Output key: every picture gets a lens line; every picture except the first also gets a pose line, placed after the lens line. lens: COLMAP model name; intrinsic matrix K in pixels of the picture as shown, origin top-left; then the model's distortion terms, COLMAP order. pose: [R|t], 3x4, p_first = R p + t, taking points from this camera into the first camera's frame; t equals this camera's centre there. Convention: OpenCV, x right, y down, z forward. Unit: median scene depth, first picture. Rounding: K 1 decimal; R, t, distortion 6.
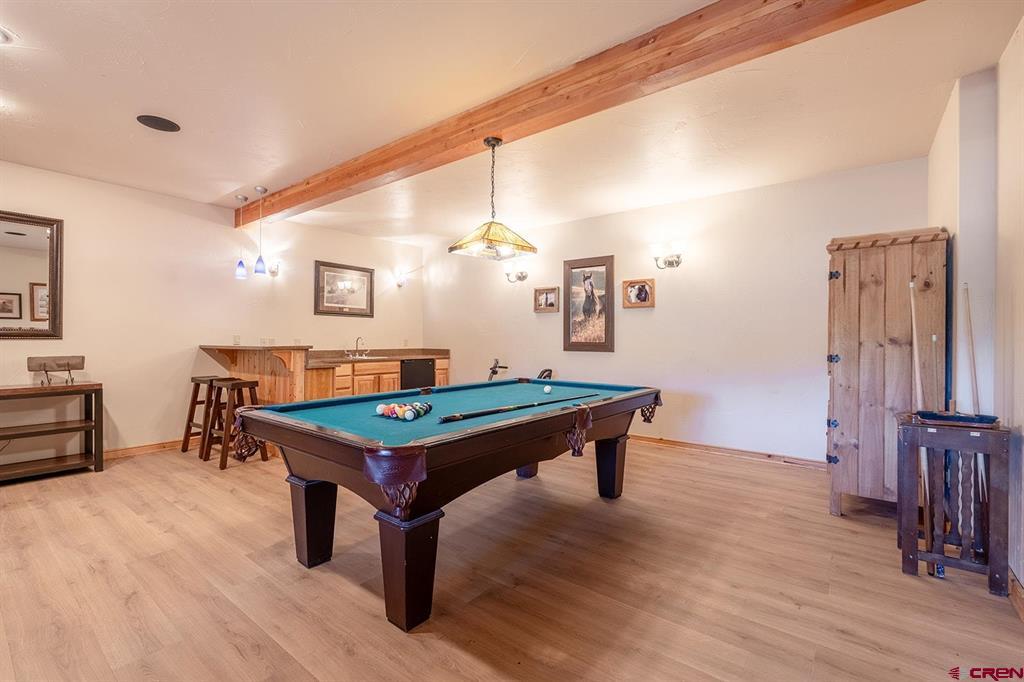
lens RADIAL K [[449.7, 0, 512.7], [0, 449.7, 337.4], [0, 0, 1]] dist [-0.001142, 0.000458]
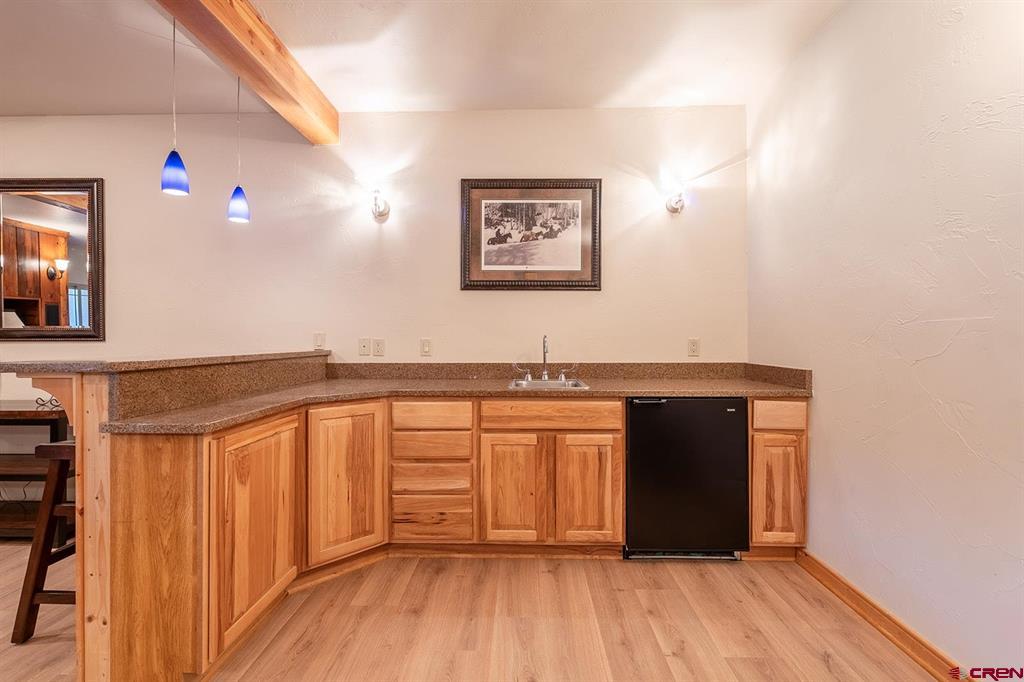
lens RADIAL K [[449.7, 0, 514.3], [0, 449.7, 338.5], [0, 0, 1]] dist [-0.001142, 0.000458]
pose [[0.600315, -0.005843, -0.799743, -0.014088], [0.006256, 0.999977, -0.002610, 0.004101], [0.799739, -0.003436, 0.600337, 0.805379]]
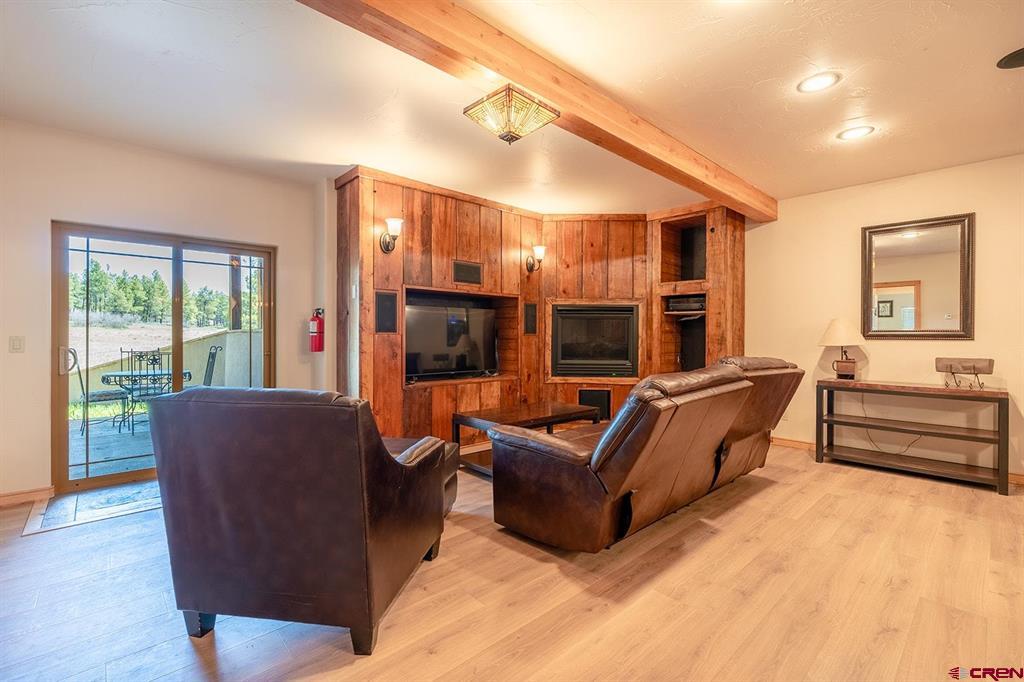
lens RADIAL K [[449.7, 0, 512.7], [0, 449.7, 337.0], [0, 0, 1]] dist [-0.001142, 0.000458]
pose [[-0.154583, -0.001235, -0.987979, 0.050415], [-0.002513, 0.999996, -0.000857, 0.000502], [0.987977, 0.002351, -0.154585, 0.145068]]
